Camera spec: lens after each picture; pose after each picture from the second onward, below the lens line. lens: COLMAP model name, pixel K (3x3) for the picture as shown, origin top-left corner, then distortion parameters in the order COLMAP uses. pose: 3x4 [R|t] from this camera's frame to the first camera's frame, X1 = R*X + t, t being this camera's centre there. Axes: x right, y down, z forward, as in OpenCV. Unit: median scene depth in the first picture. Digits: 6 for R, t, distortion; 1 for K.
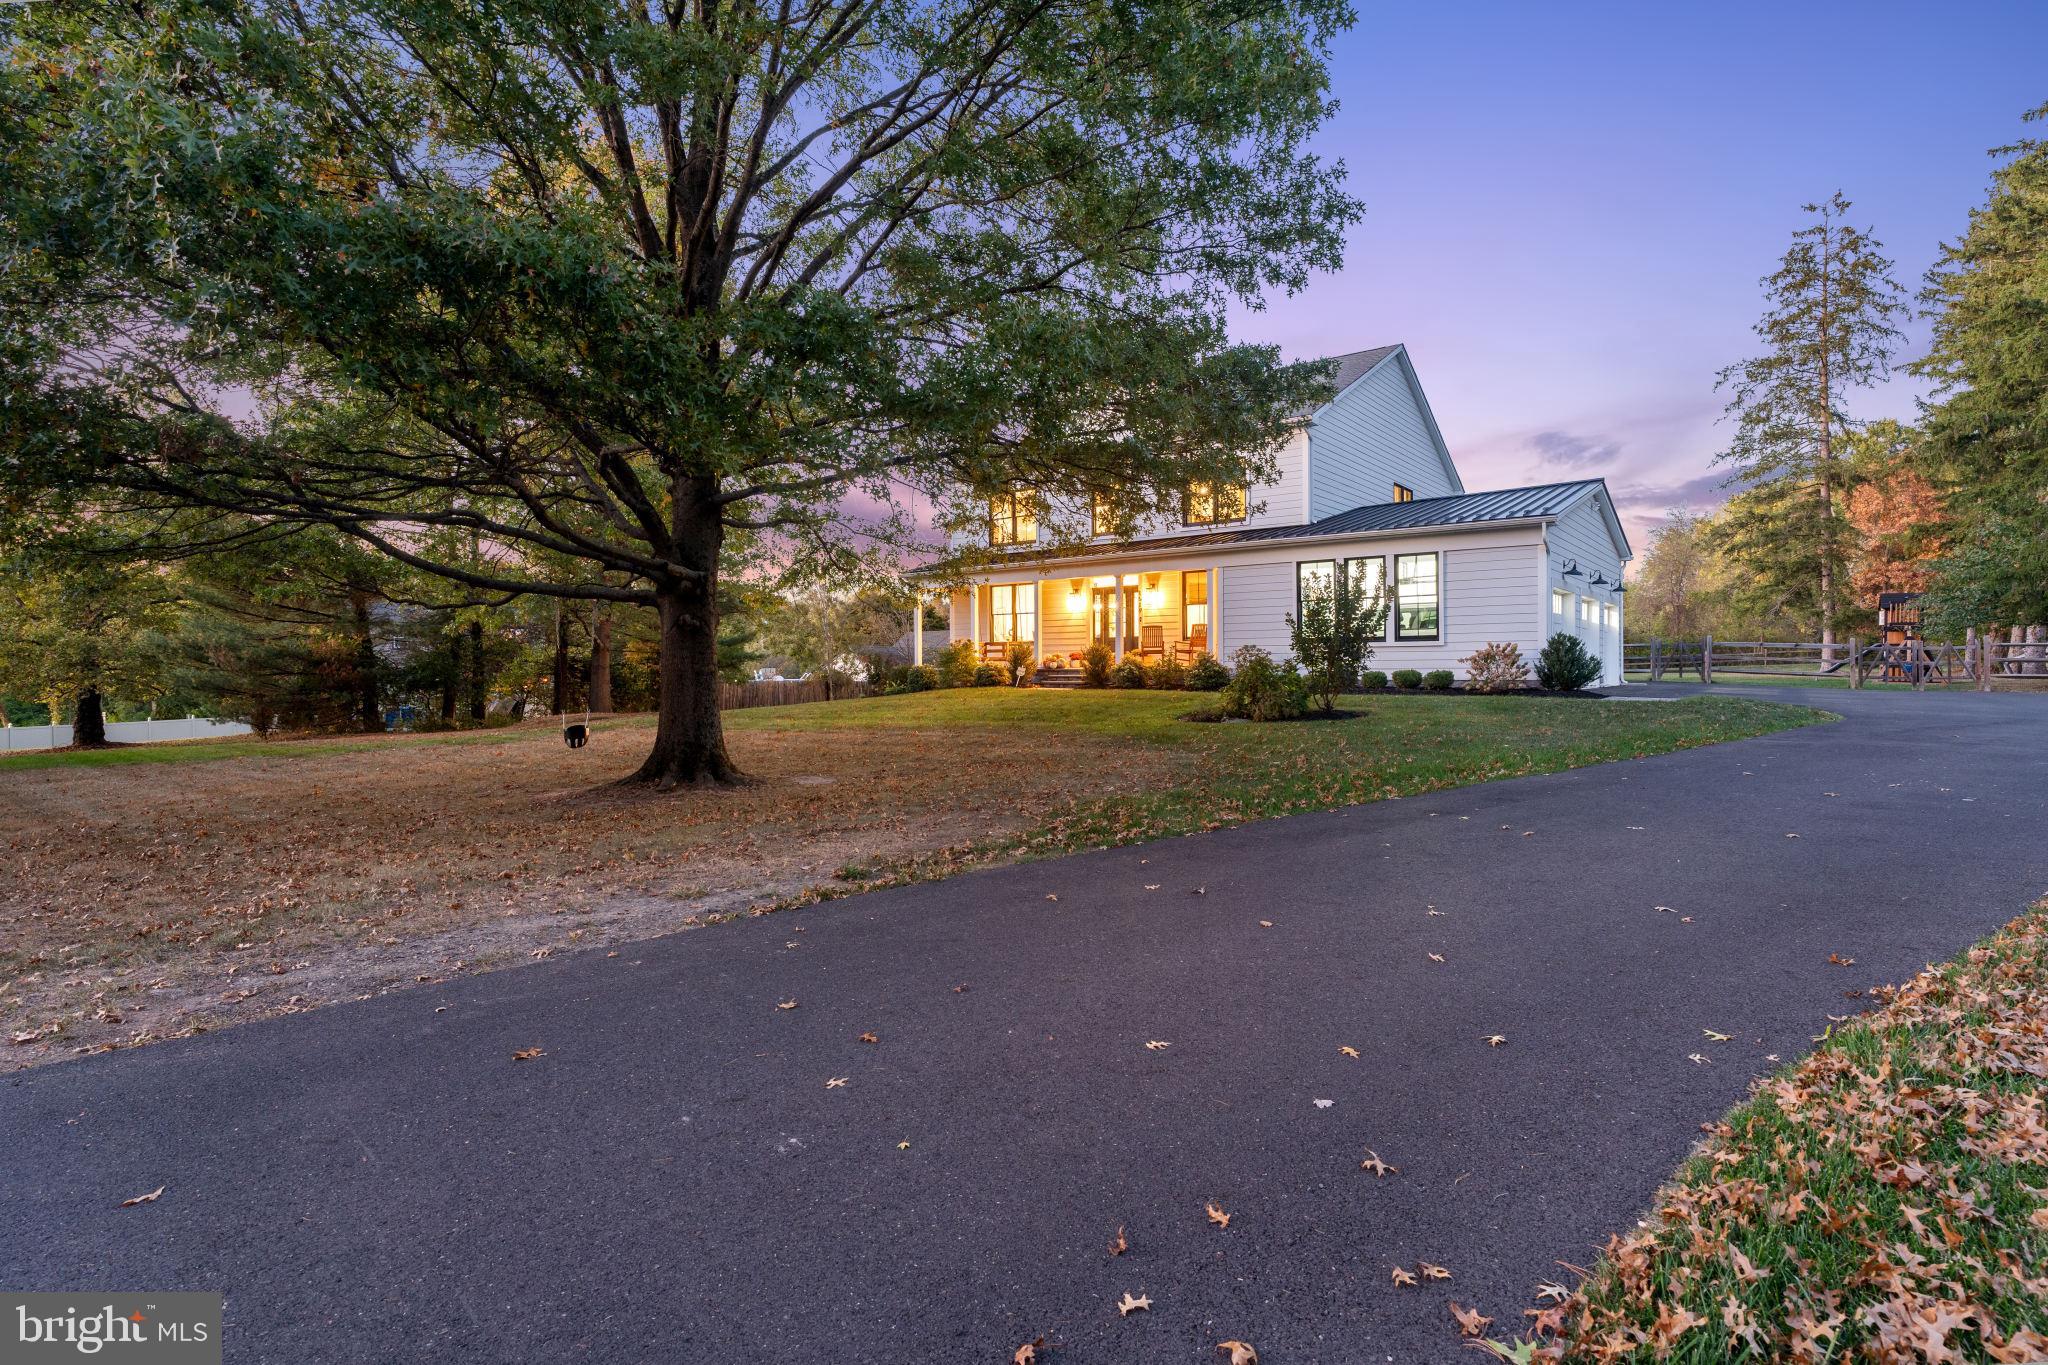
lens RADIAL K [[952.5, 0, 1038.3], [0, 952.5, 672.8], [0, 0, 1]] dist [-0.000538, -0.000747]
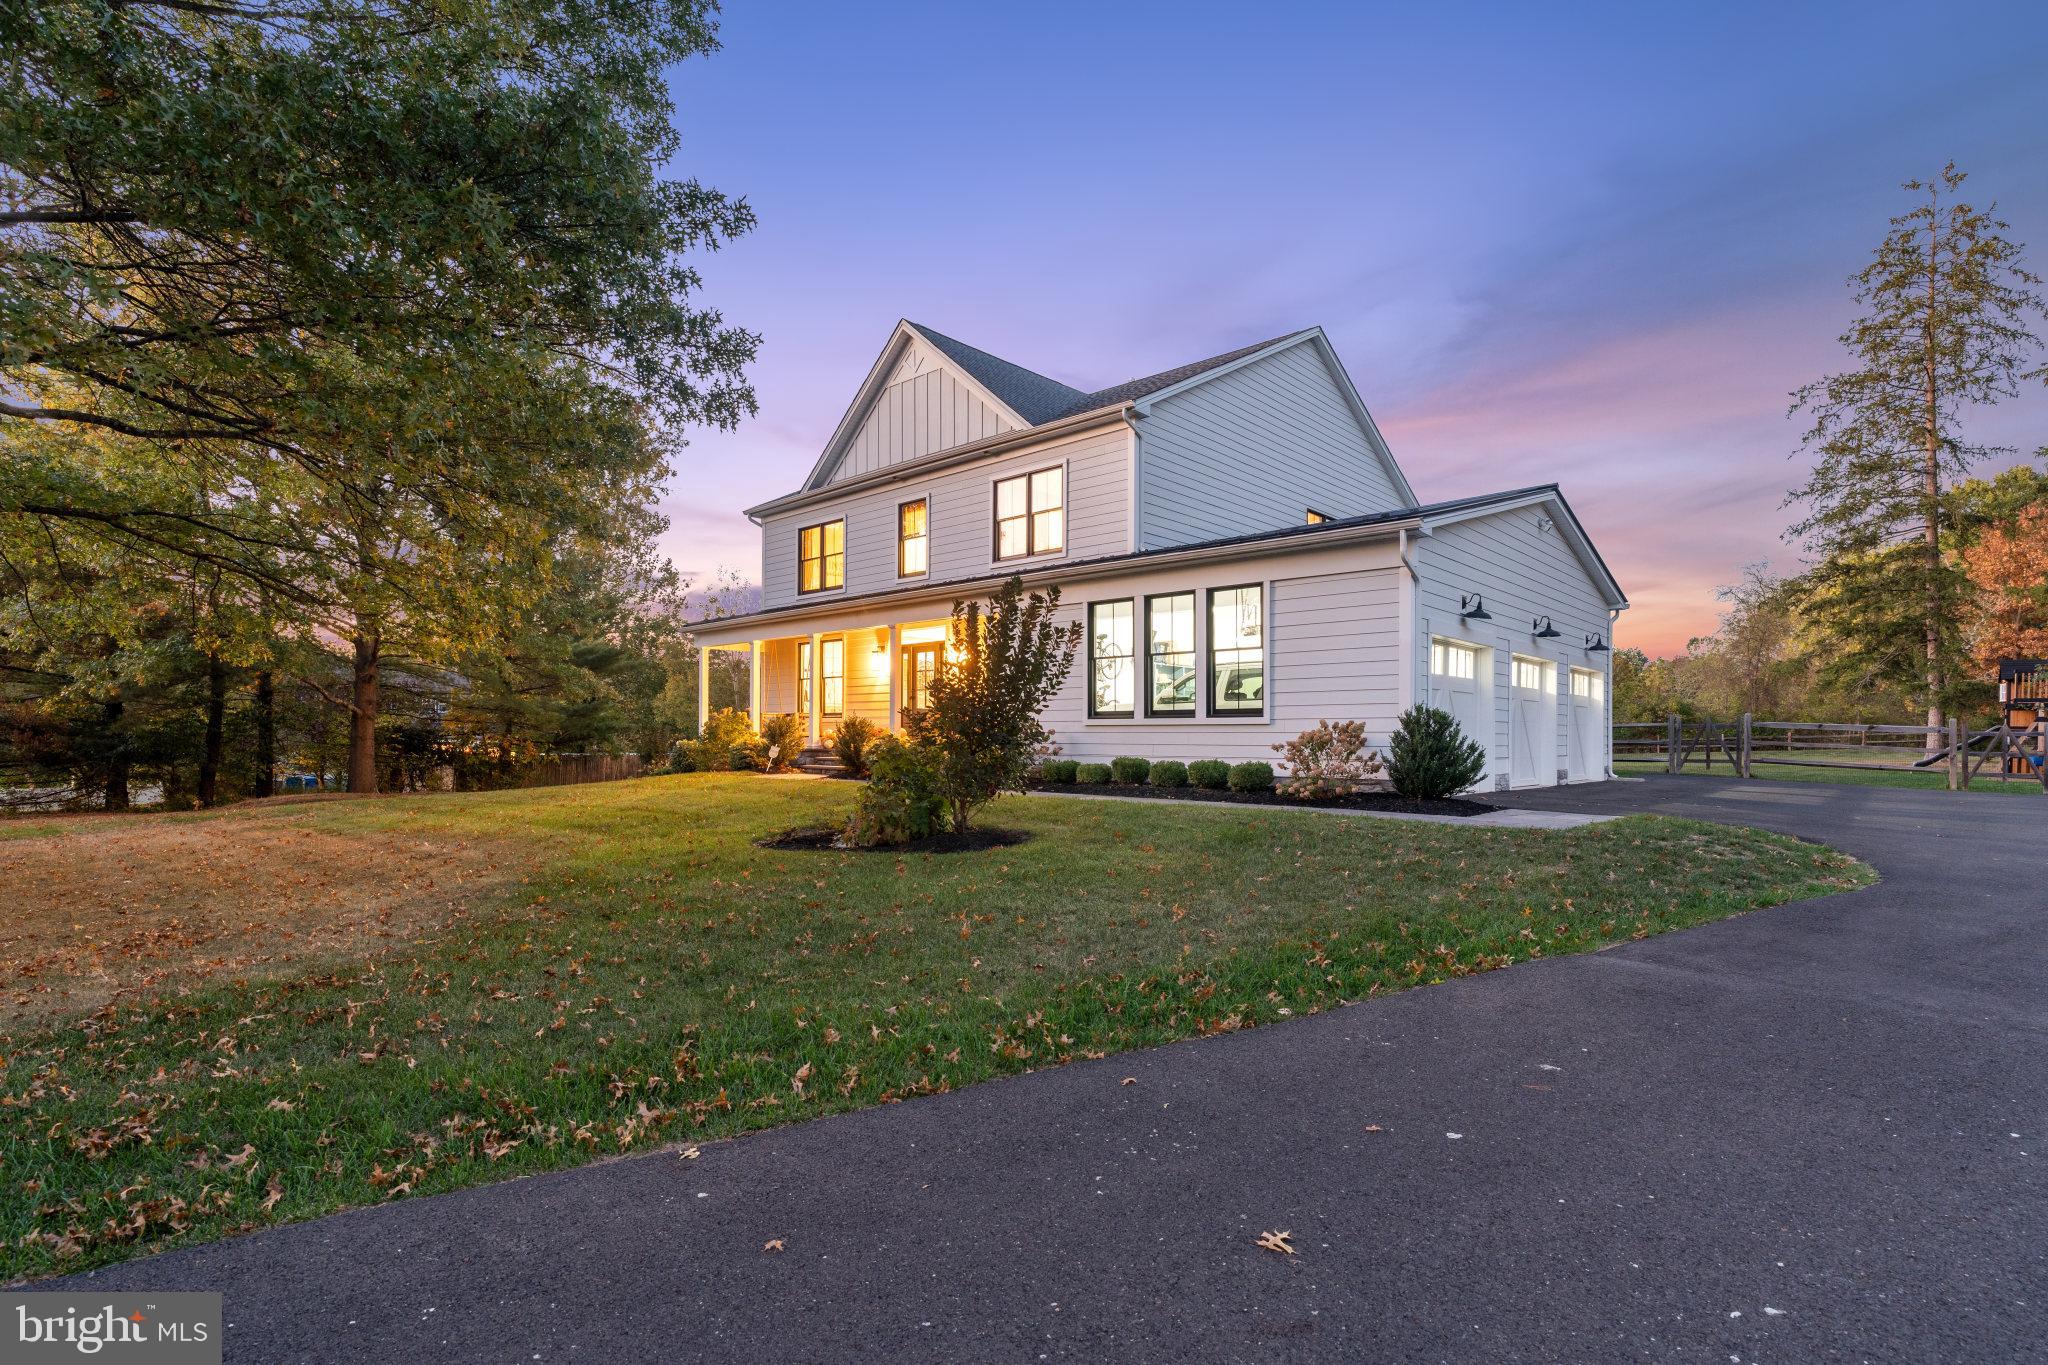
lens RADIAL K [[952.5, 0, 1025.3], [0, 952.5, 735.7], [0, 0, 1]] dist [-0.000538, -0.000747]
pose [[0.996569, 0.011523, -0.081958, 0.132771], [-0.012292, 0.999885, -0.008881, -0.005342], [0.081846, 0.009858, 0.996596, 0.139329]]
